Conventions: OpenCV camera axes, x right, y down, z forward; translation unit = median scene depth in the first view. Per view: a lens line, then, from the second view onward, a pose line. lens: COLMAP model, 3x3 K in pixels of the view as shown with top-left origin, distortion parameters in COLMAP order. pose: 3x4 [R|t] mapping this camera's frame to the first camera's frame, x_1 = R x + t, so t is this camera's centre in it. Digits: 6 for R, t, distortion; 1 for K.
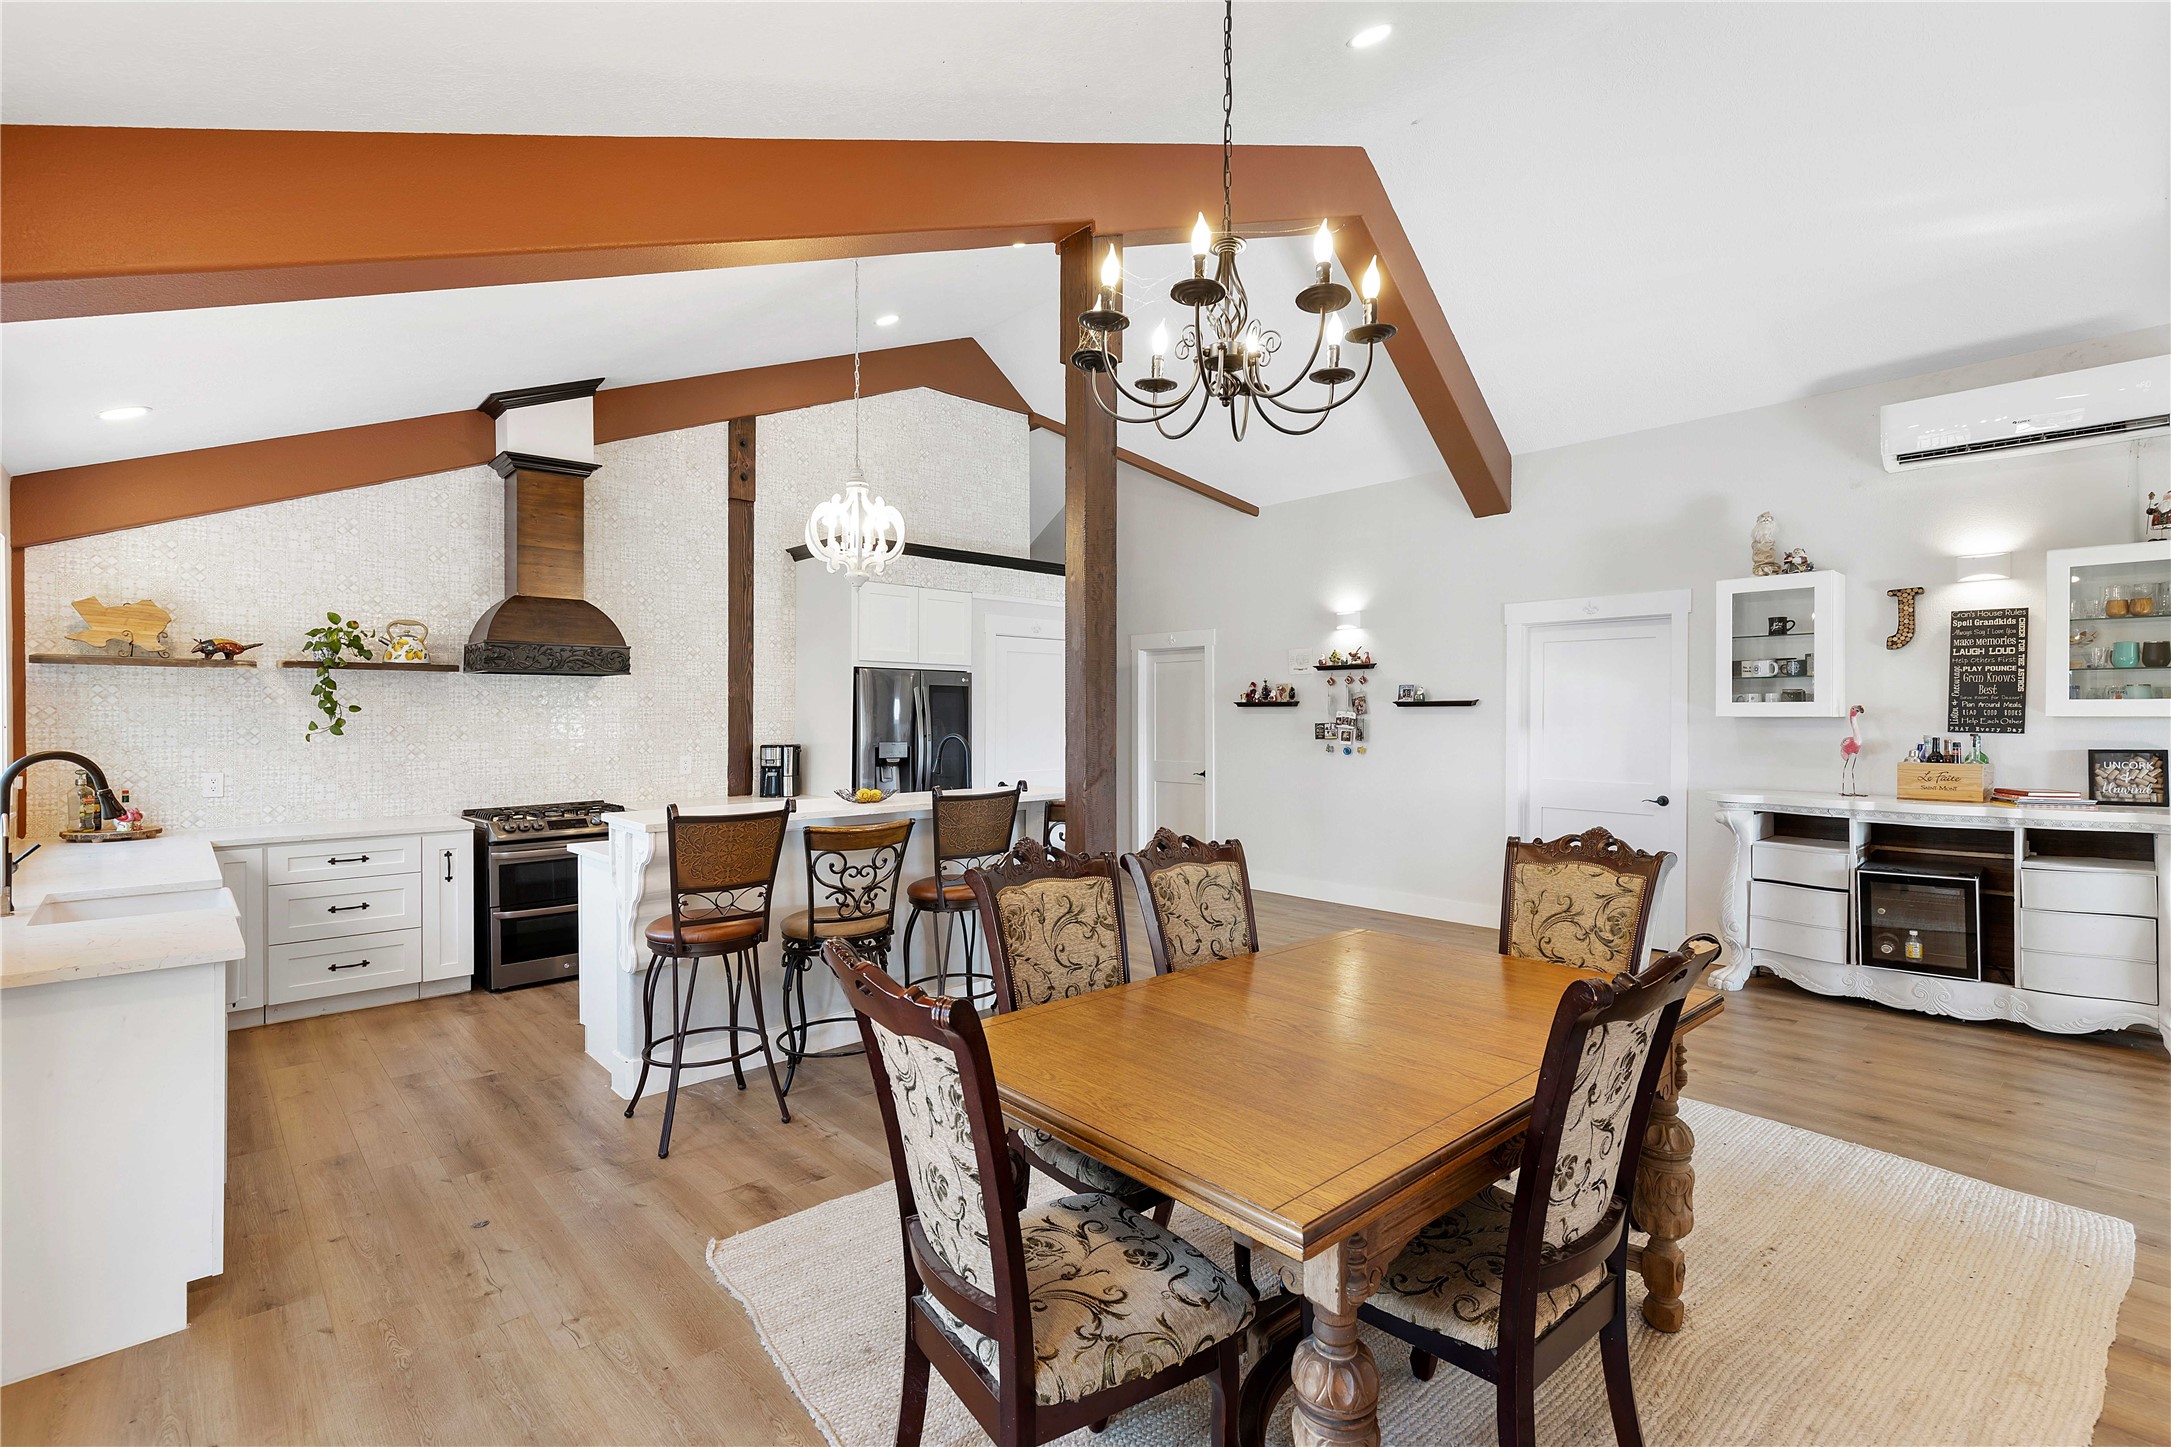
lens RADIAL K [[974.9, 0, 1085.5], [0, 974.9, 723.5], [0, 0, 1]] dist [0.002539, 0.000232]
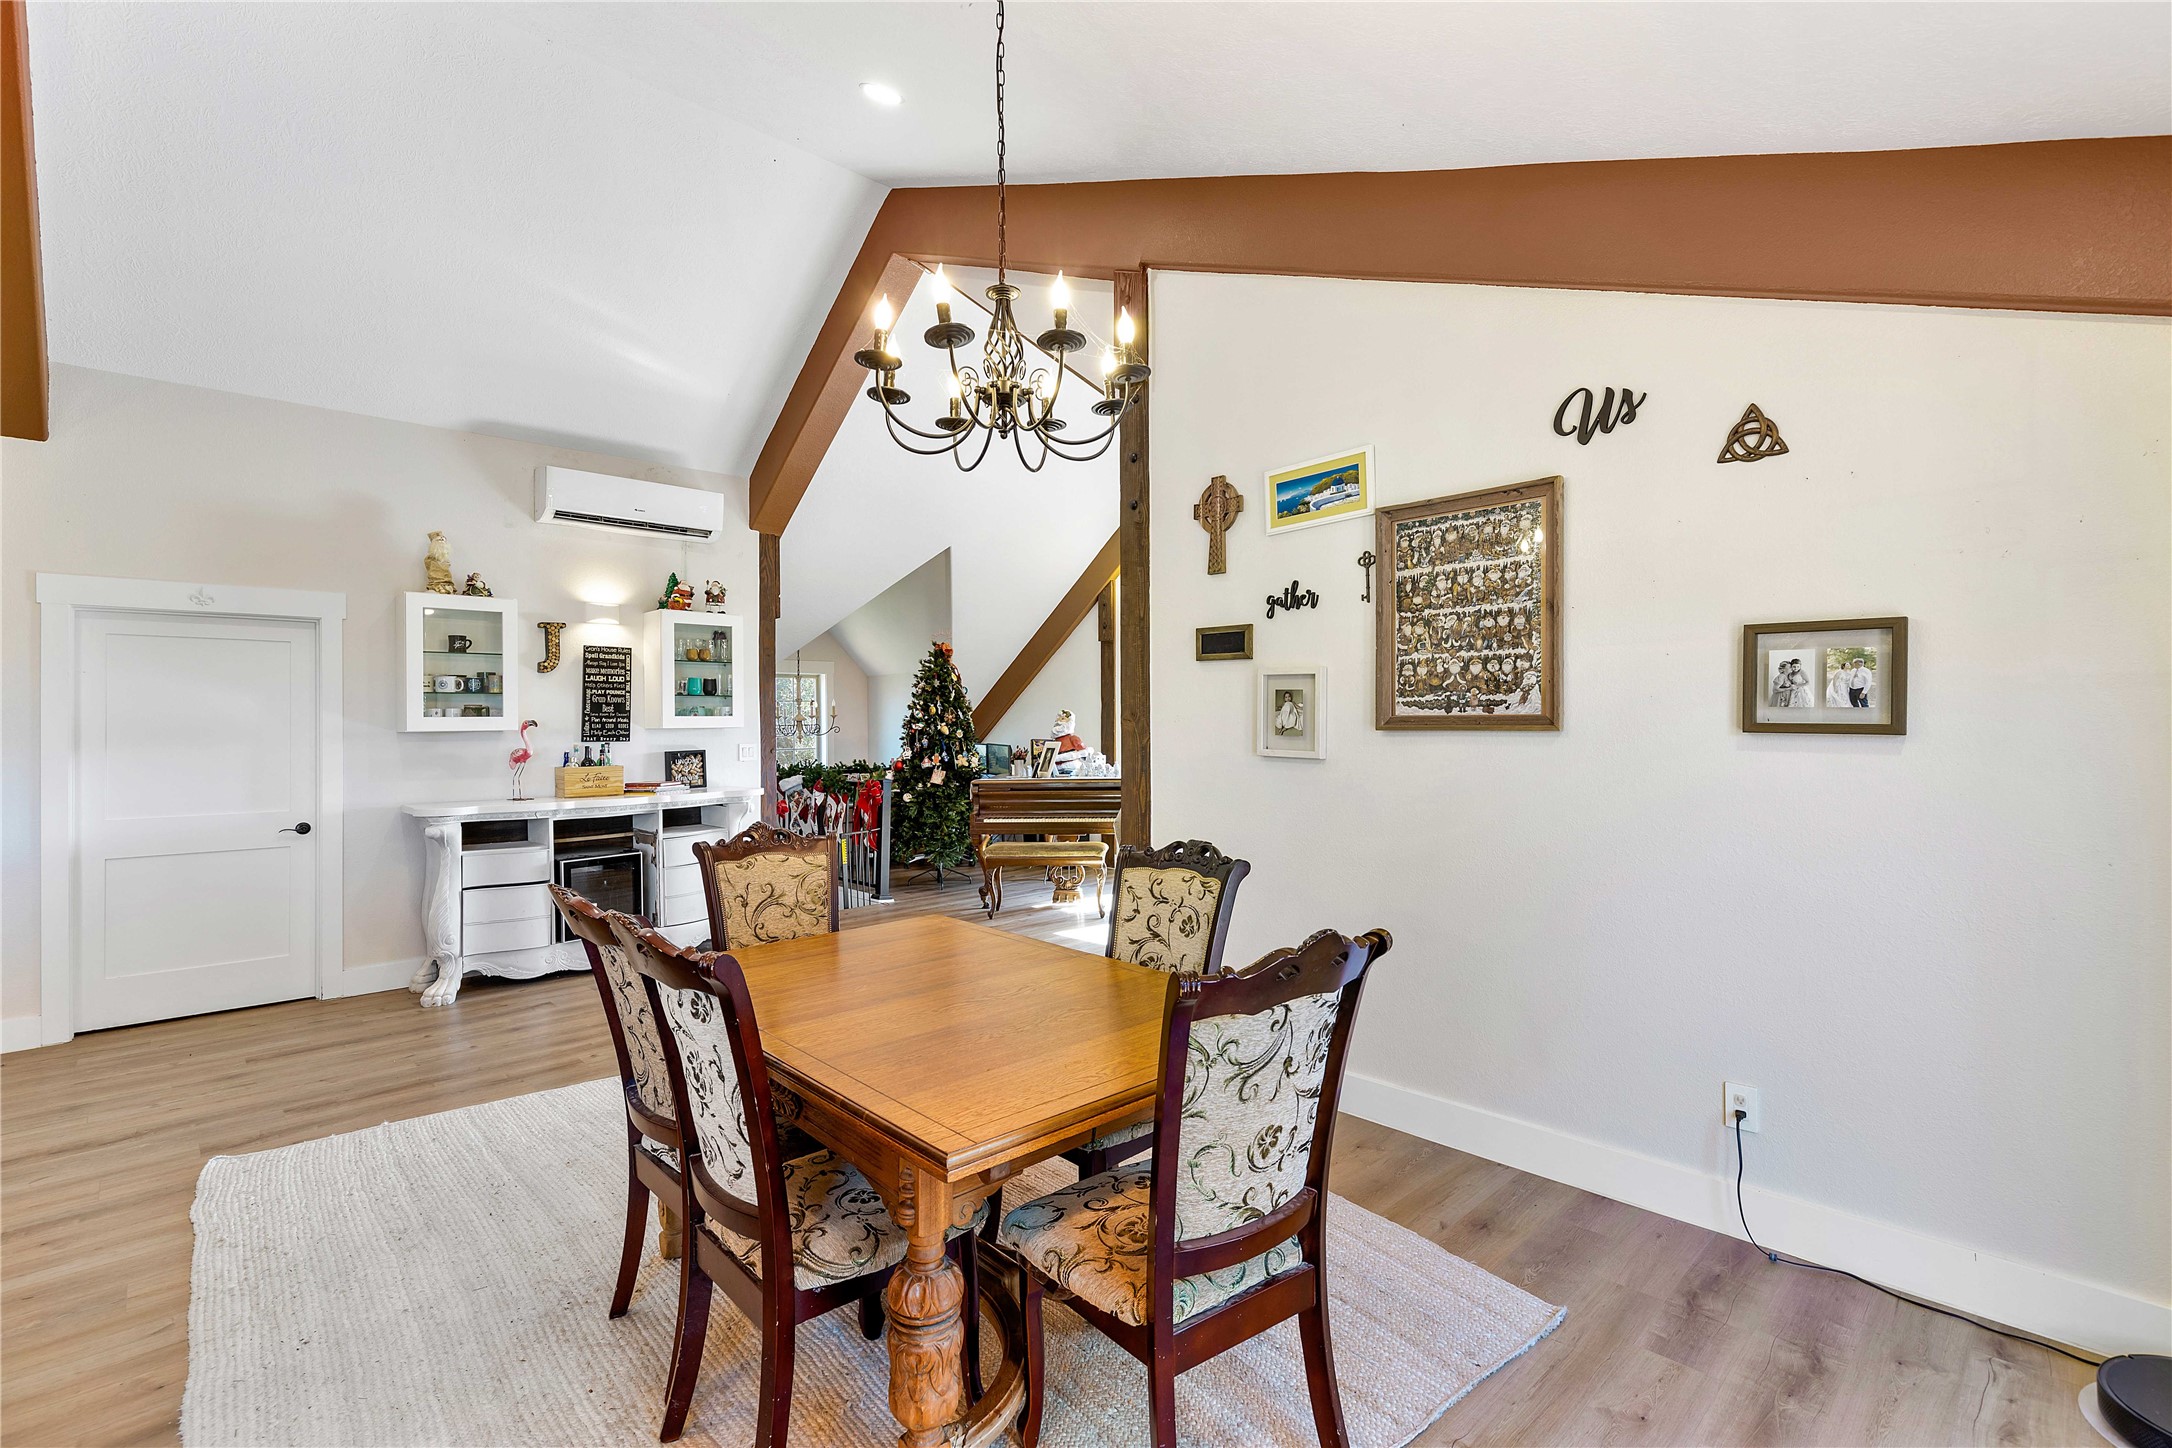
lens RADIAL K [[995.4, 0, 1086.0], [0, 995.4, 724.0], [0, 0, 1]] dist [-0.001550, -0.000066]
pose [[-0.010695, 0.001065, 0.999942, -0.391605], [0.019768, 0.999804, -0.000853, -0.000255], [-0.999747, 0.019758, -0.010714, 0.372515]]
